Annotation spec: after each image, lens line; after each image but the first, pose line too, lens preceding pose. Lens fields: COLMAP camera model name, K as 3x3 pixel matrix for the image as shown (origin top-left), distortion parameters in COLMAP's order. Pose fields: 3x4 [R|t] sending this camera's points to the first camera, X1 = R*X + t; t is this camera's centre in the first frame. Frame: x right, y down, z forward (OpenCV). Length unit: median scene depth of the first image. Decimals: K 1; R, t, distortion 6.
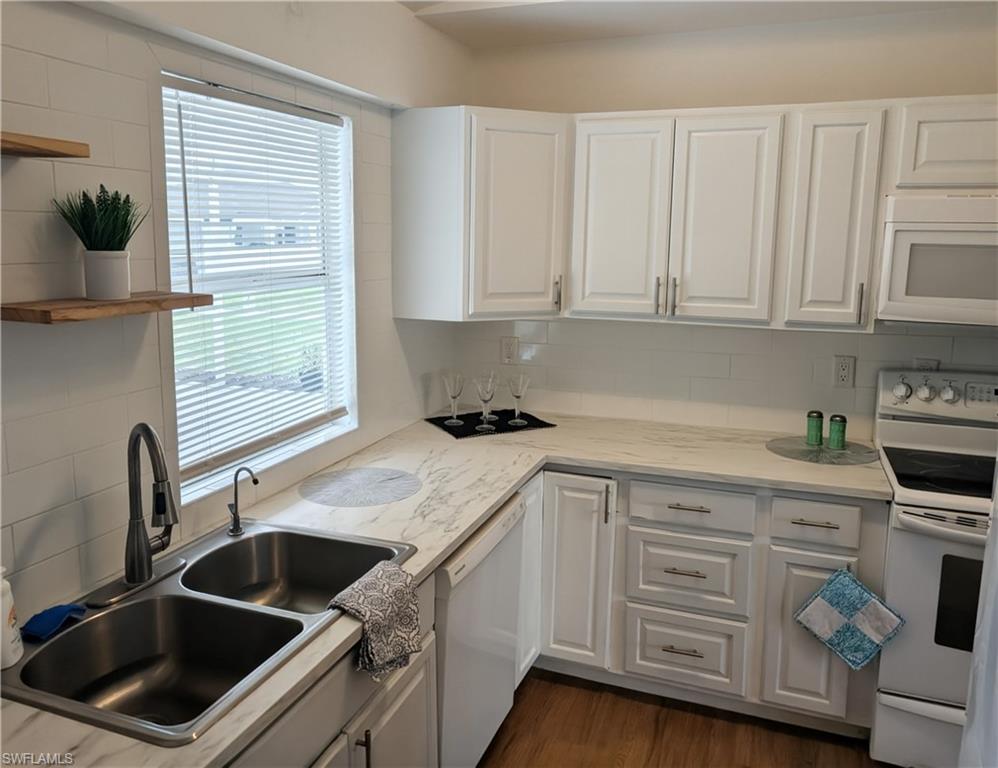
lens RADIAL K [[779.4, 0, 496.8], [0, 779.4, 344.7], [0, 0, 1]] dist [0.005188, 0.002581]
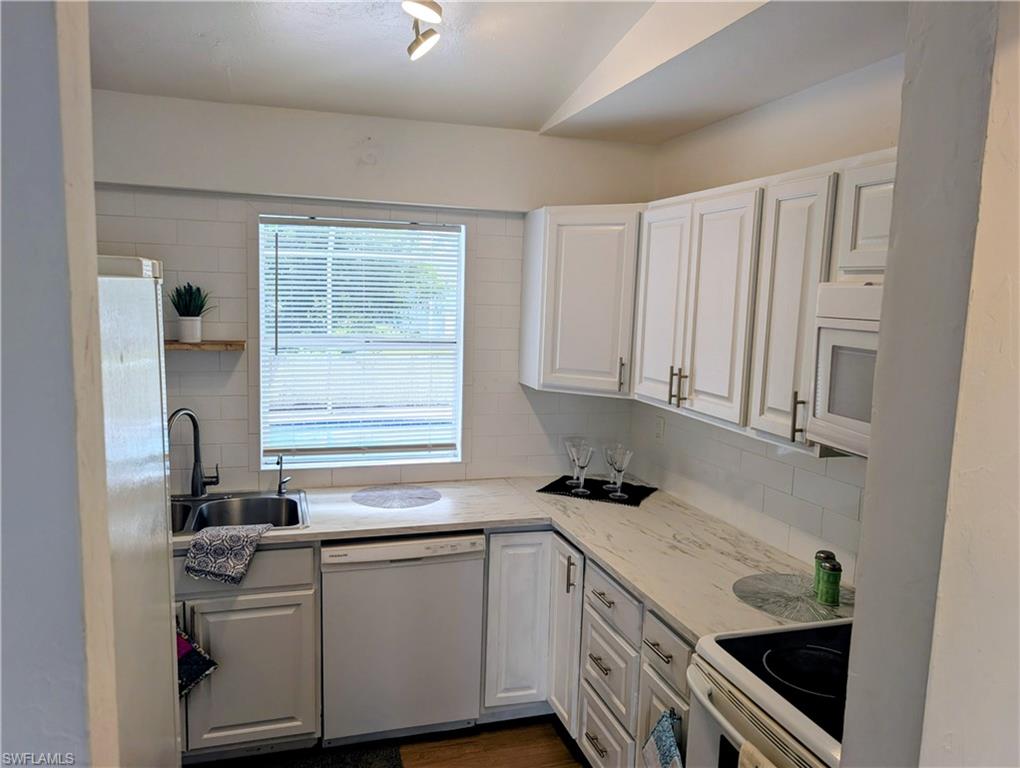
lens RADIAL K [[759.5, 0, 510.0], [0, 759.5, 384.0], [0, 0, 1]] dist [0.042218, -0.005616]
pose [[0.618062, 0.102374, -0.779435, 0.900574], [-0.135126, 0.990563, 0.022955, -0.065179], [0.774429, 0.091134, 0.626063, 0.282762]]
